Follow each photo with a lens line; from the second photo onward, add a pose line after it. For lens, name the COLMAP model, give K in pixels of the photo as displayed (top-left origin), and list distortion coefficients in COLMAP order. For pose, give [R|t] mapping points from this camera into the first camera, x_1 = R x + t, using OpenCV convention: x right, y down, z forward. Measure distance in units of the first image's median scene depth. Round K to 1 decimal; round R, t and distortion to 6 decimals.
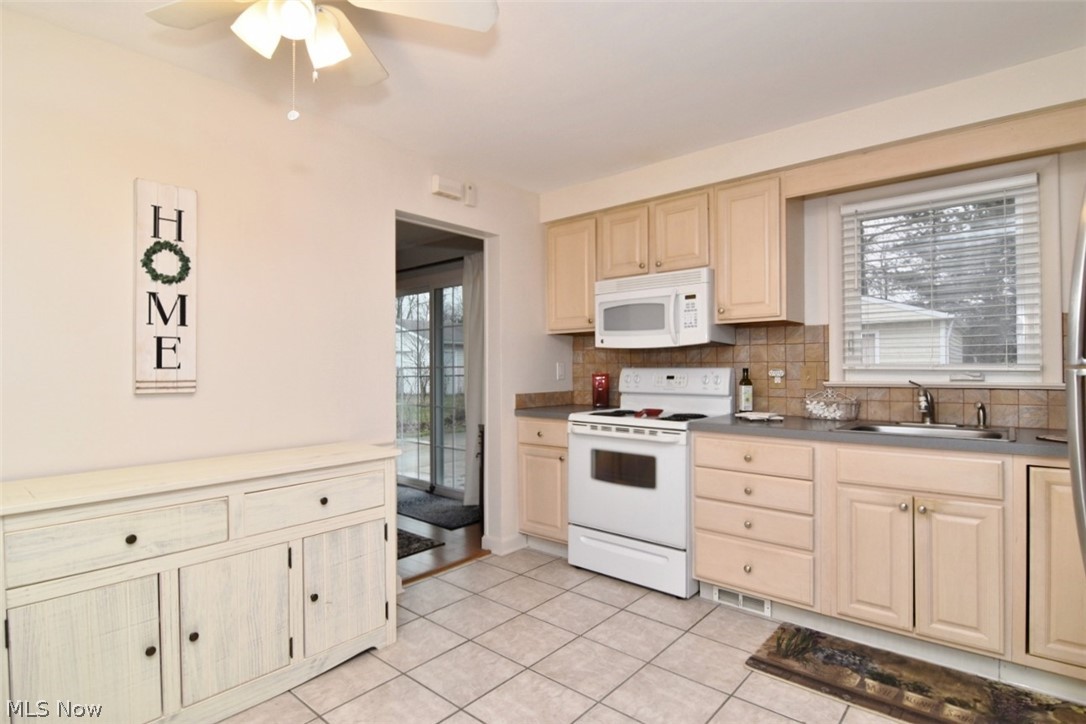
lens RADIAL K [[559.8, 0, 543.0], [0, 559.8, 362.0], [0, 0, 1]] dist [0.002950, -0.012426]
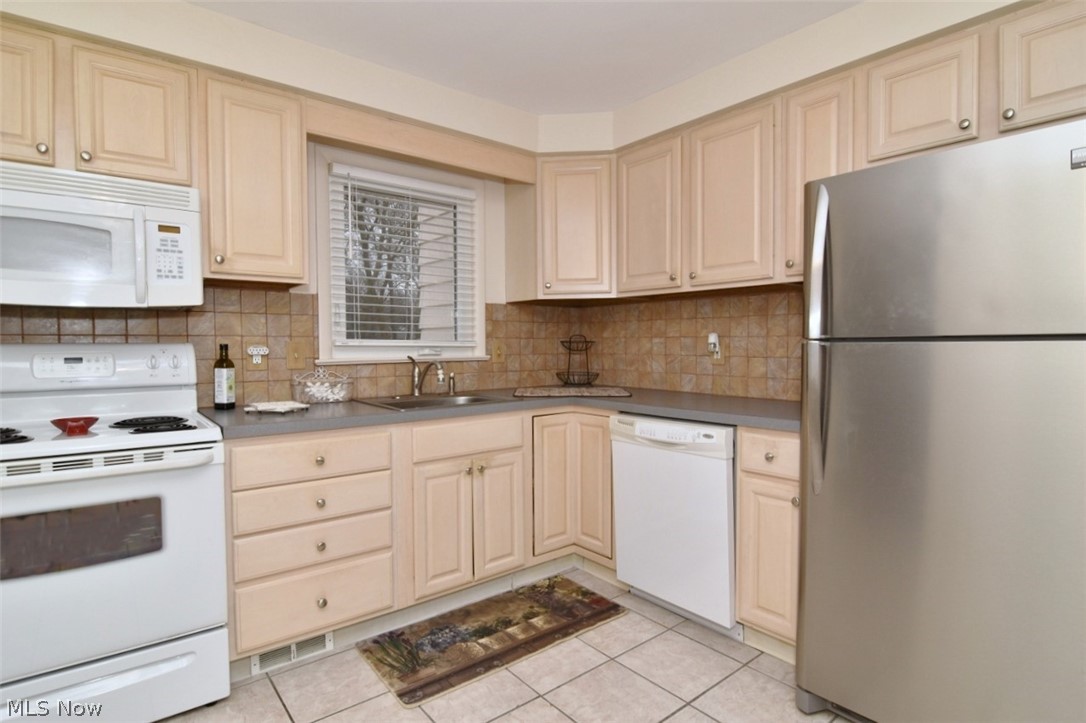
lens RADIAL K [[559.8, 0, 543.0], [0, 559.8, 361.5], [0, 0, 1]] dist [0.002950, -0.012426]
pose [[0.164977, -0.028715, 0.985879, -0.325005], [-0.007452, 0.999511, 0.030359, 0.009690], [-0.986269, -0.012356, 0.164683, 0.554255]]
